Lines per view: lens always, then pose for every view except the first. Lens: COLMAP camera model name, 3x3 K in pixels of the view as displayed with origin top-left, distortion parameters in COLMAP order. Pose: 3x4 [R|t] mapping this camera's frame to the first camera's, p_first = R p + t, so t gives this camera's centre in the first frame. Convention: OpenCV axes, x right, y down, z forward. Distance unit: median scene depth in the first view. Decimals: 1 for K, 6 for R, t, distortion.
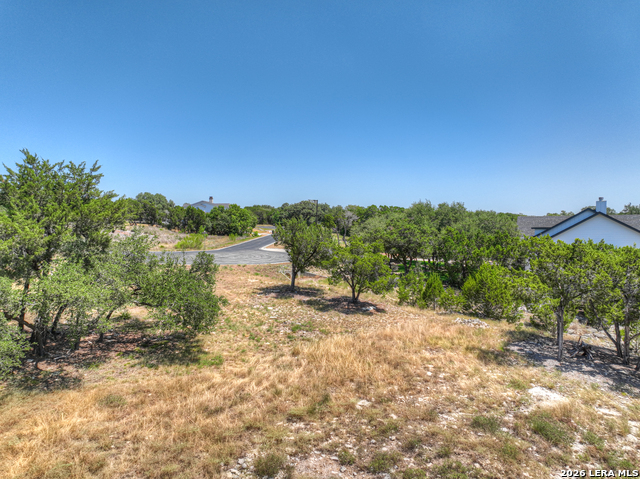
lens RADIAL K [[445.9, 0, 320.0], [0, 445.9, 239.5], [0, 0, 1]] dist [0.005085, 0.007354]
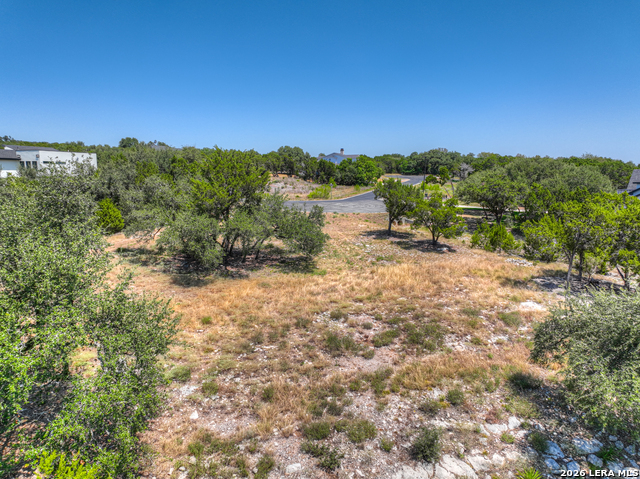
lens RADIAL K [[445.9, 0, 320.0], [0, 445.9, 239.5], [0, 0, 1]] dist [0.005085, 0.007354]
pose [[0.955576, 0.036189, -0.292516, 0.148095], [-0.001325, 0.992952, 0.118513, -0.026906], [0.294743, -0.112861, 0.948888, -0.342198]]
